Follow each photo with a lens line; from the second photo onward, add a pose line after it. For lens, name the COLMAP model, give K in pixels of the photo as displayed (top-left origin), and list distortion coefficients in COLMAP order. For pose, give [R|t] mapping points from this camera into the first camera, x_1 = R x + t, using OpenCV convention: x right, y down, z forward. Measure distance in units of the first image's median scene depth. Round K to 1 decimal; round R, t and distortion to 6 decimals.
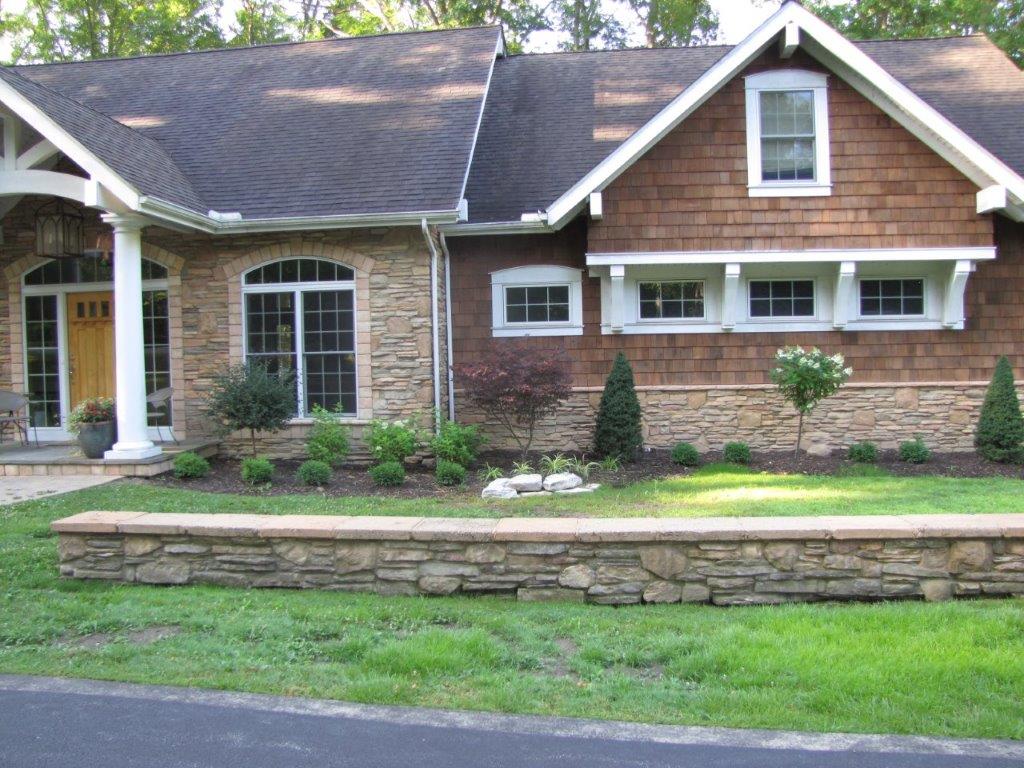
lens RADIAL K [[854.1, 0, 517.7], [0, 854.1, 379.5], [0, 0, 1]] dist [-0.186251, 0.161863]
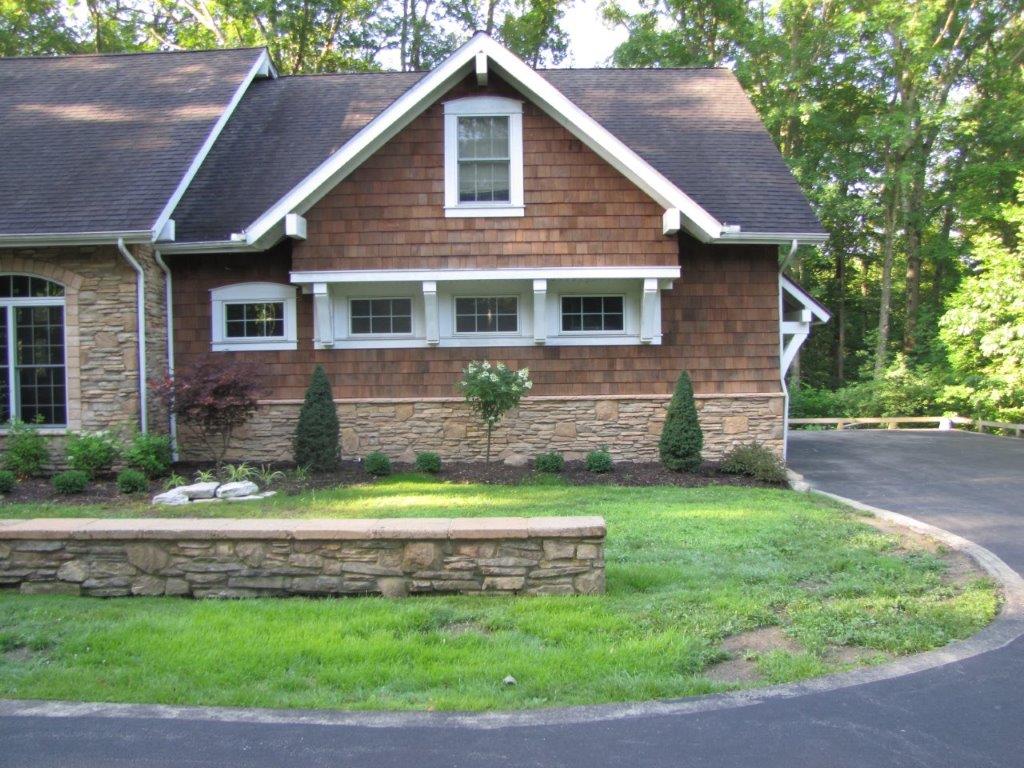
lens RADIAL K [[854.1, 0, 517.7], [0, 854.1, 379.5], [0, 0, 1]] dist [-0.186251, 0.161863]
pose [[0.993759, 0.001902, 0.111535, 0.248299], [-0.000178, 0.999880, -0.015459, 0.000165], [-0.111551, 0.015343, 0.993640, -0.057290]]
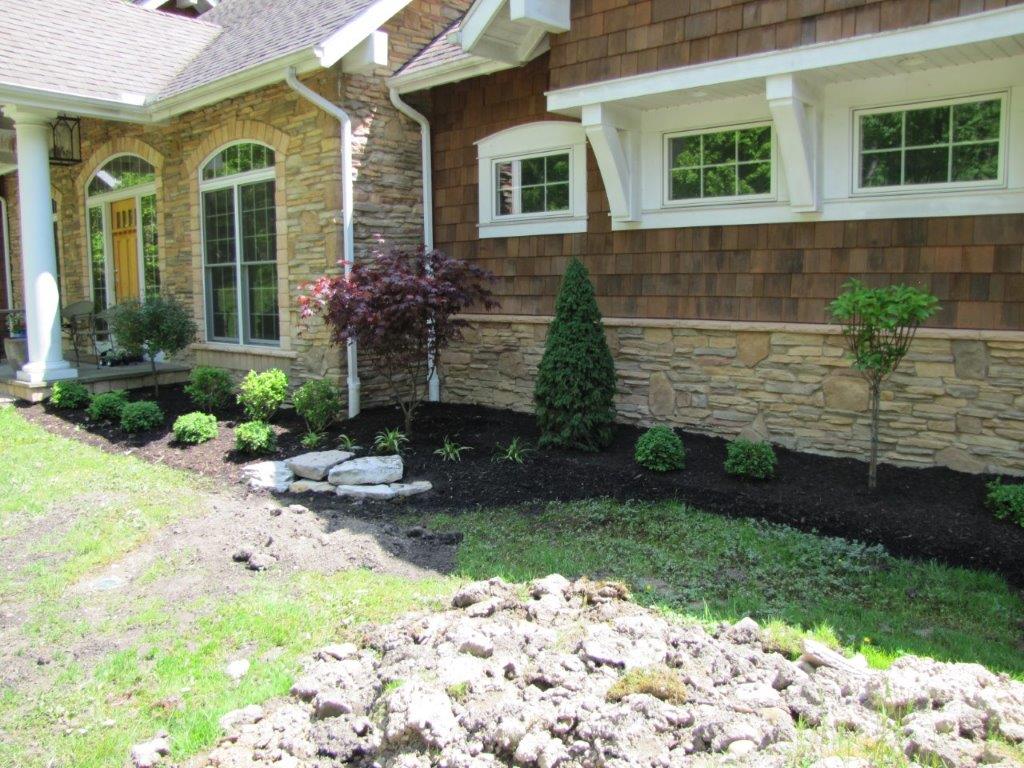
lens RADIAL K [[854.1, 0, 517.7], [0, 854.1, 379.5], [0, 0, 1]] dist [-0.186251, 0.161863]
pose [[0.812091, 0.076724, -0.578465, 0.425543], [-0.024909, 0.994973, 0.096999, -0.005415], [0.582999, -0.064363, 0.809919, 0.513861]]
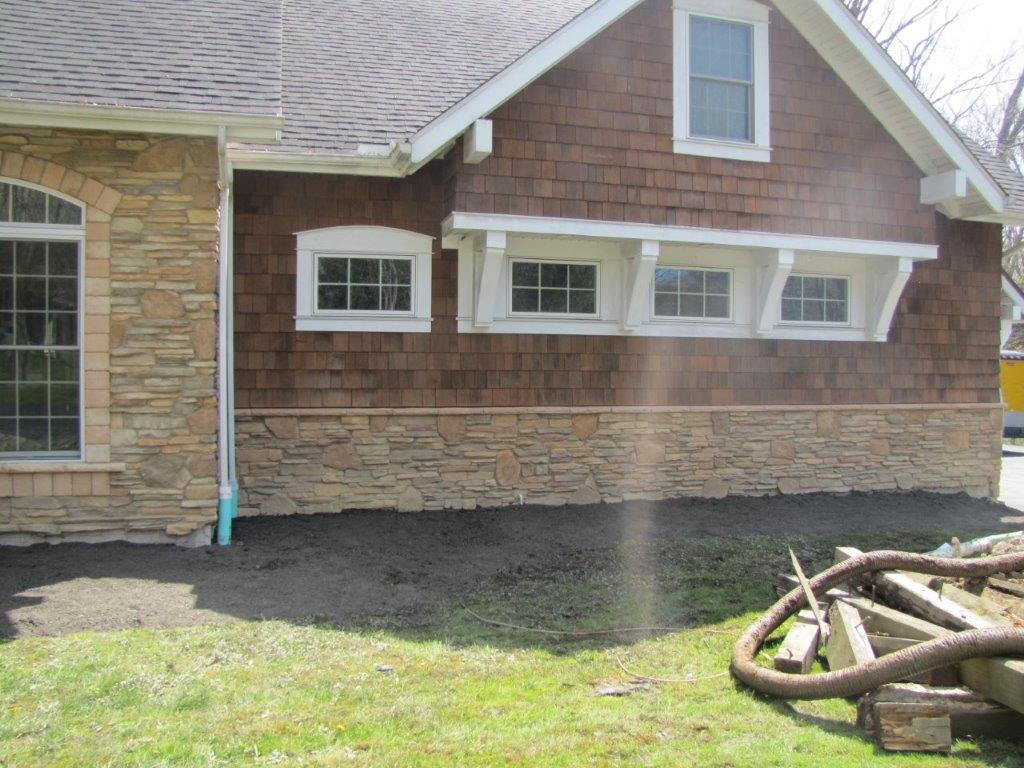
lens RADIAL K [[854.1, 0, 517.7], [0, 854.1, 379.5], [0, 0, 1]] dist [-0.186251, 0.161863]
pose [[0.927199, 0.017058, 0.374180, -0.123783], [-0.015786, 0.999854, -0.006464, -0.011790], [-0.374236, 0.000087, 0.927334, 0.365690]]
